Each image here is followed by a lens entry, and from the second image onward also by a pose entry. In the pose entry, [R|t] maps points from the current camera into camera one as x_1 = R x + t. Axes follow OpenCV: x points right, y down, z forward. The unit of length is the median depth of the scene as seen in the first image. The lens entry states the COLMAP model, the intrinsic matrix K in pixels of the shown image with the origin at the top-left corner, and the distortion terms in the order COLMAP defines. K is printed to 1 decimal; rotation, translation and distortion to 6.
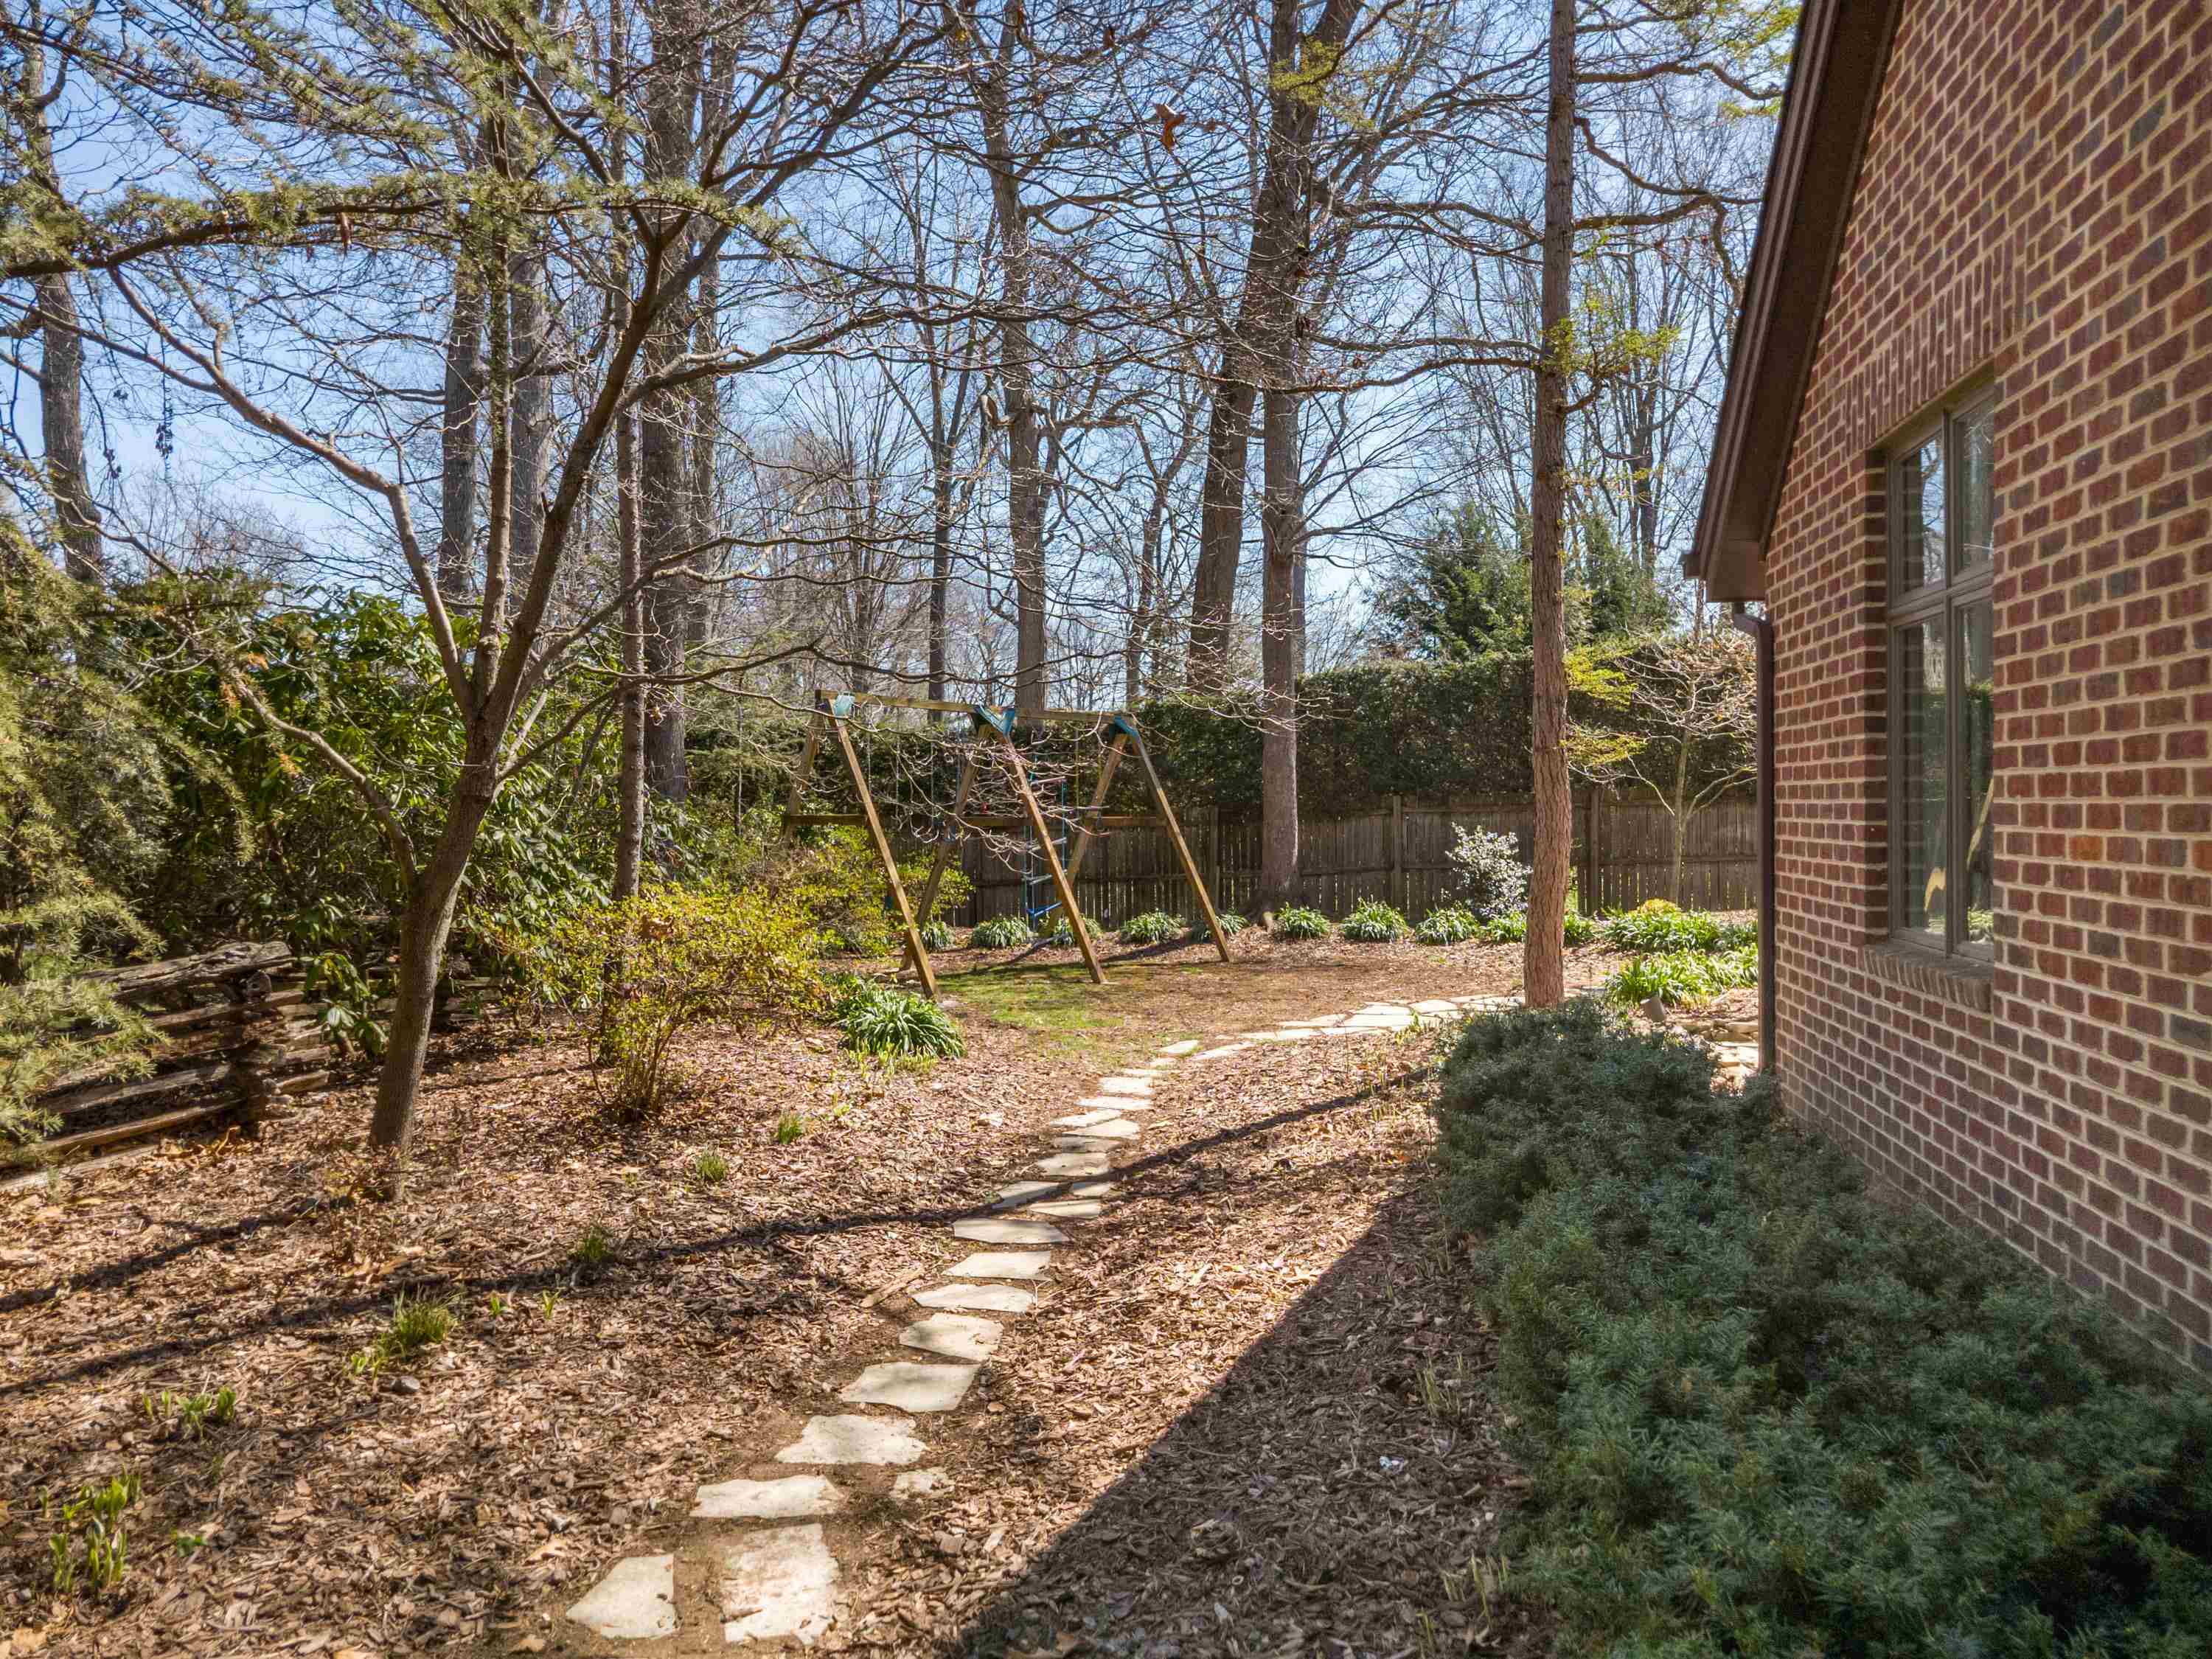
lens RADIAL K [[1525.4, 0, 1106.0], [0, 1525.4, 829.5], [0, 0, 1]] dist [0.000934, -0.002965]
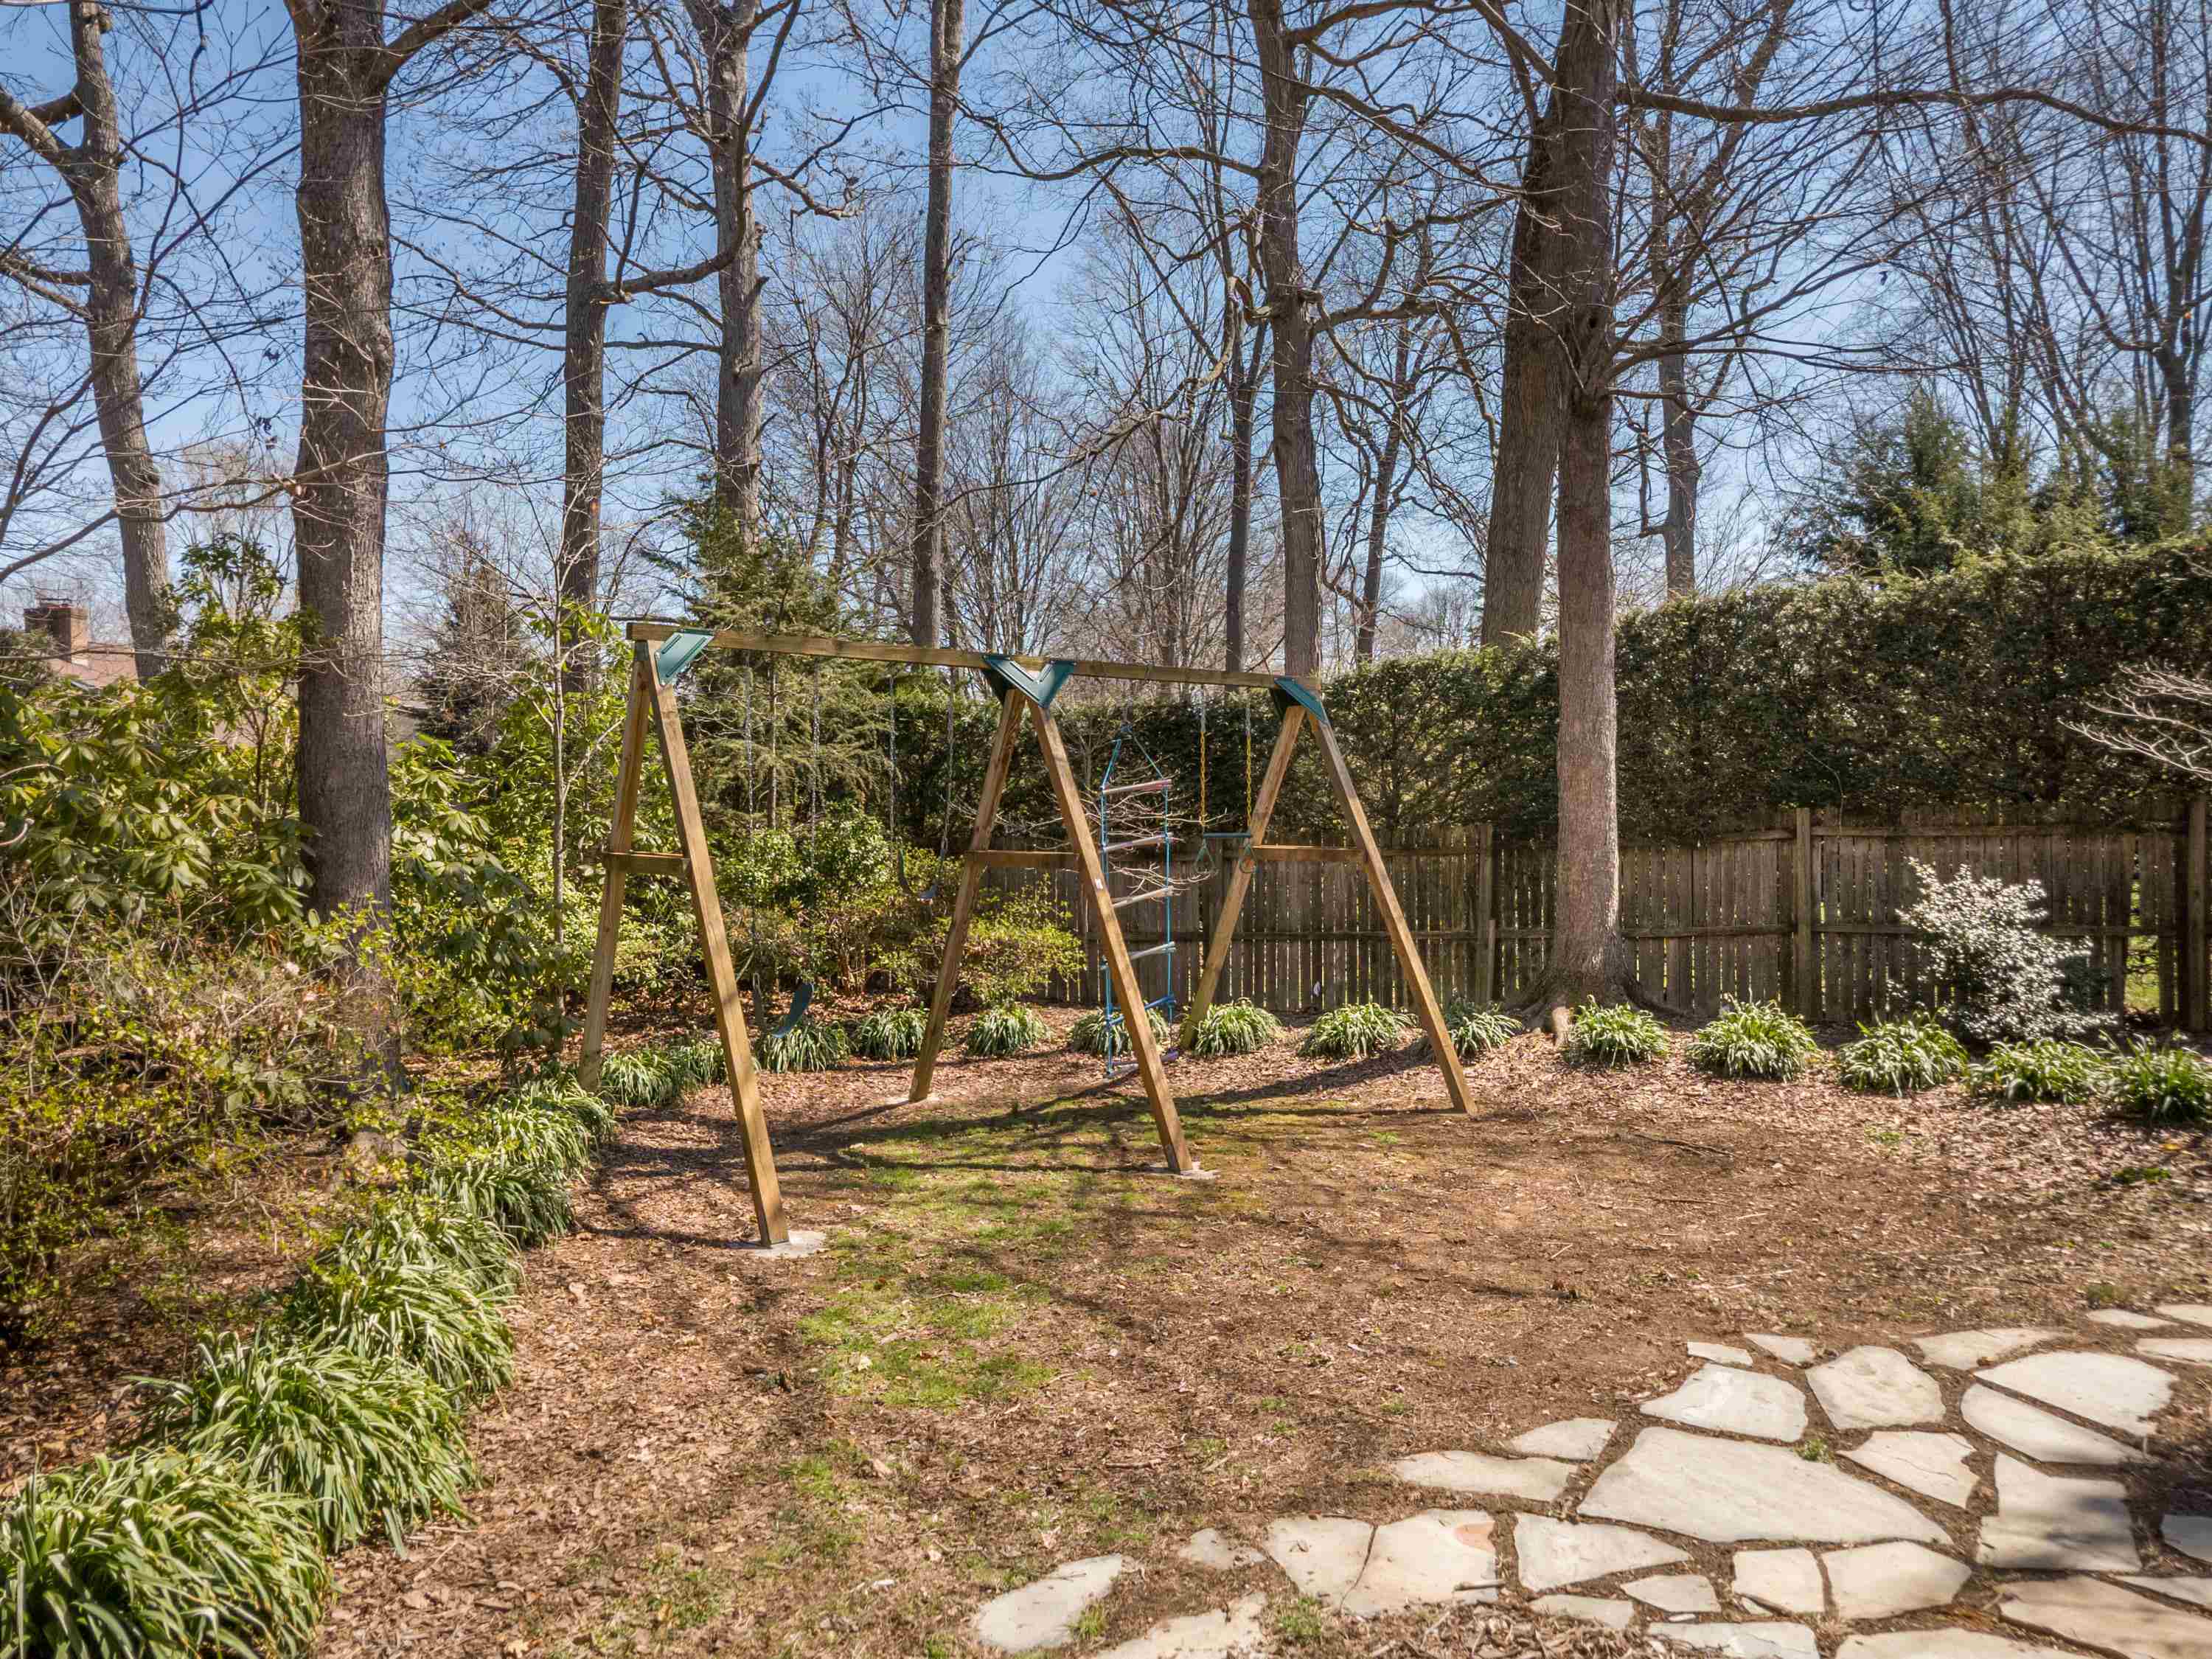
lens RADIAL K [[1525.4, 0, 1106.0], [0, 1525.4, 829.5], [0, 0, 1]] dist [0.000934, -0.002965]
pose [[0.968640, 0.003258, -0.248446, 0.084958], [-0.002341, 0.999989, 0.003987, -0.016498], [0.248457, -0.003280, 0.968637, 0.404292]]
